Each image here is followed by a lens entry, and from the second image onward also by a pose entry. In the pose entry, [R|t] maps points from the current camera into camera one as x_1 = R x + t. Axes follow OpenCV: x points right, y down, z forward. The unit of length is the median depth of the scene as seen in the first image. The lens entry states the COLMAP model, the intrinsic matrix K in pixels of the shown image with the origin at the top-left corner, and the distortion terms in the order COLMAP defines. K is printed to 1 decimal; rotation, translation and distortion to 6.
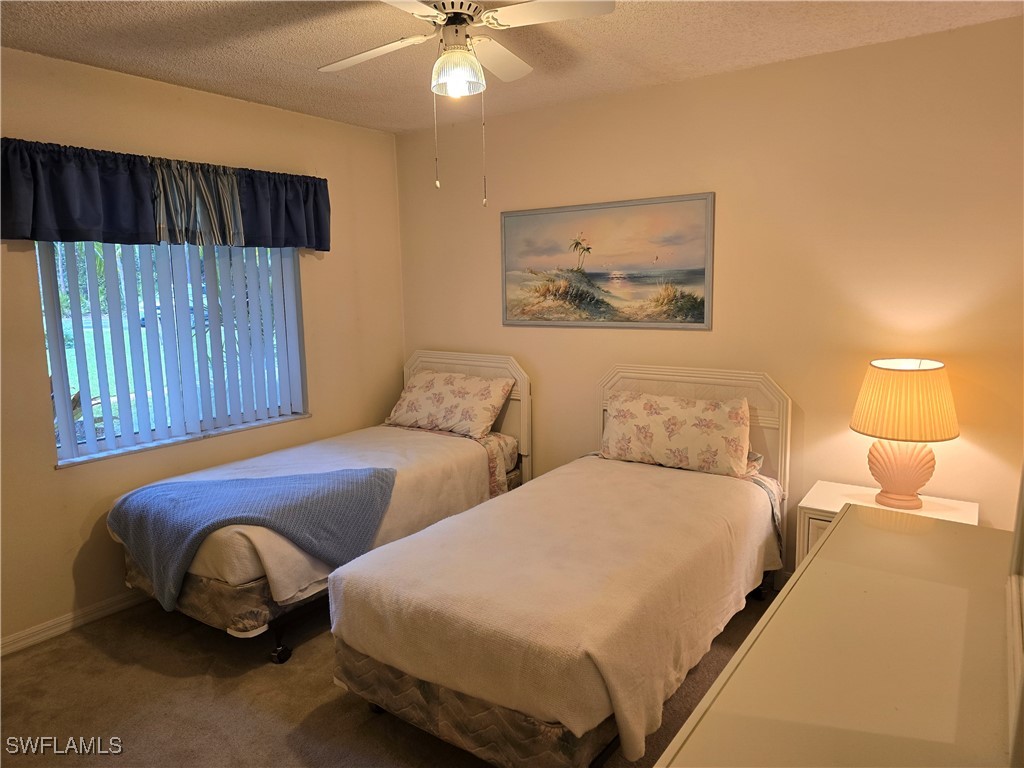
lens RADIAL K [[692.8, 0, 501.7], [0, 692.8, 383.8], [0, 0, 1]] dist [0.050430, -0.050041]
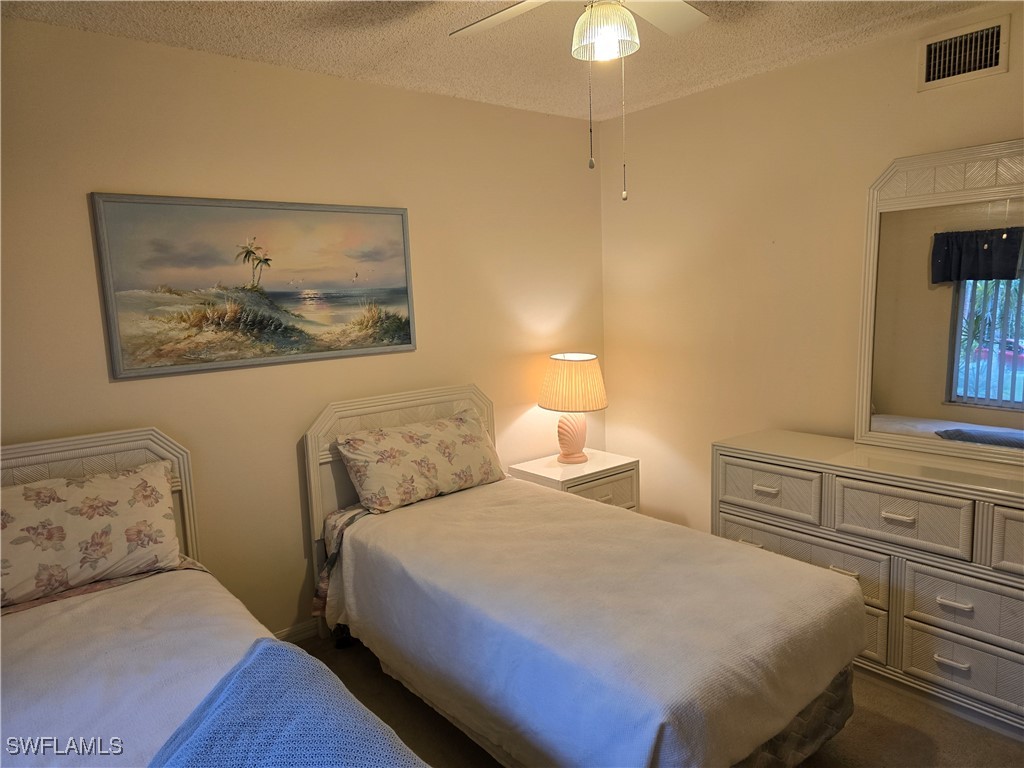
lens RADIAL K [[692.8, 0, 506.4], [0, 692.8, 388.6], [0, 0, 1]] dist [0.050430, -0.050041]
pose [[0.234271, -0.124540, 0.964161, -0.549523], [0.176005, 0.980805, 0.083924, -0.074636], [-0.956106, 0.150037, 0.251694, 0.574044]]
